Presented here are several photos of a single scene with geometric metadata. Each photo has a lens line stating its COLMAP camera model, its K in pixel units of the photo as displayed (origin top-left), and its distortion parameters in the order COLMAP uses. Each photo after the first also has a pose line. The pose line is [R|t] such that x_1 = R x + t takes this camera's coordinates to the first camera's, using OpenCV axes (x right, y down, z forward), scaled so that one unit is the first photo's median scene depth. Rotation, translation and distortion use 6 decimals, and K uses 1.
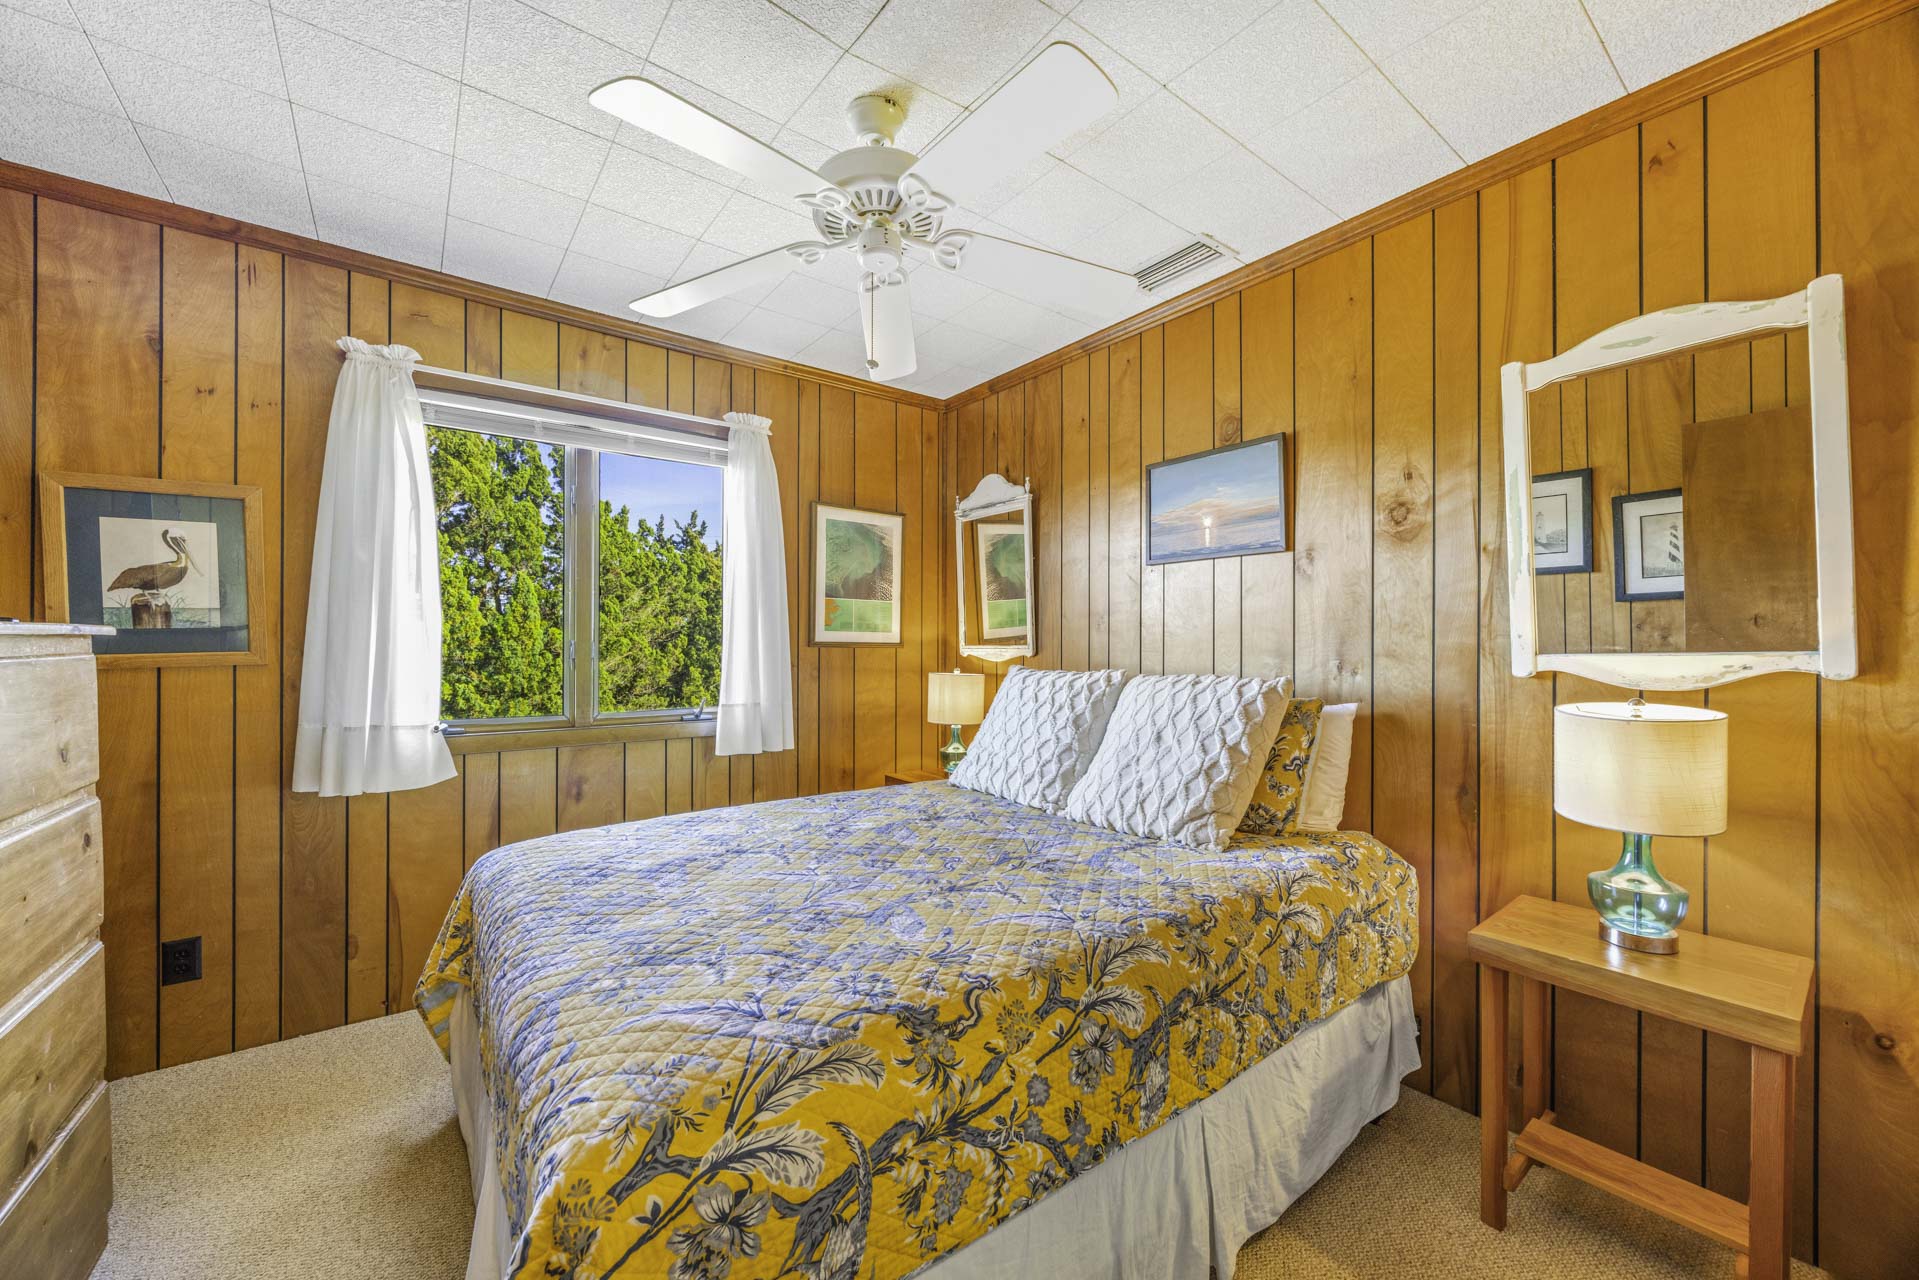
lens RADIAL K [[724.4, 0, 946.7], [0, 724.4, 646.8], [0, 0, 1]] dist [-0.001991, -0.000404]
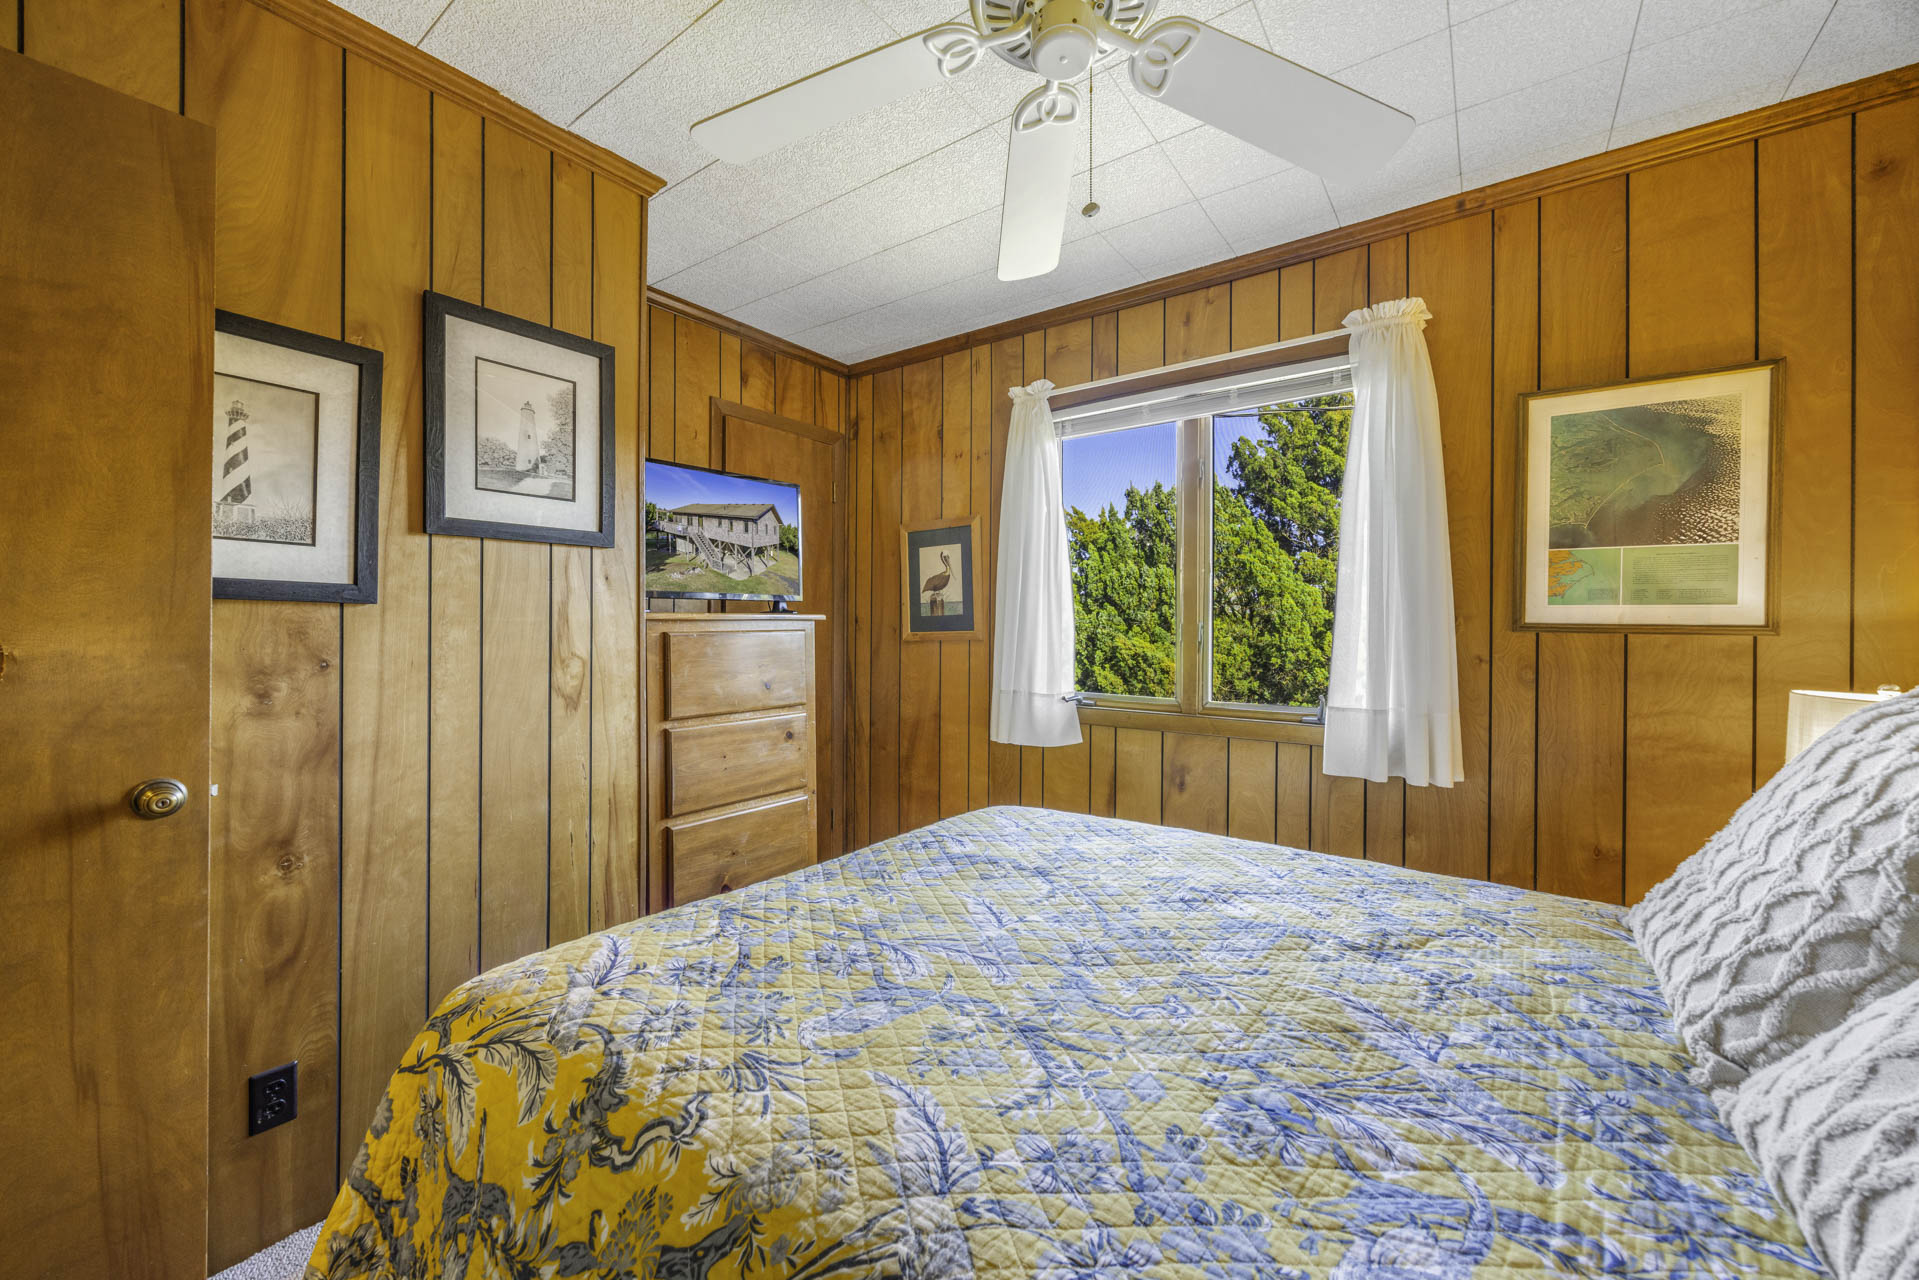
lens RADIAL K [[730.8, 0, 952.0], [0, 730.8, 627.1], [0, 0, 1]] dist [-0.002539, -0.000124]
pose [[0.286633, 0.001645, -0.958039, 0.443785], [-0.006994, 0.999975, -0.000376, 0.000292], [0.958015, 0.006809, 0.286637, 0.595040]]
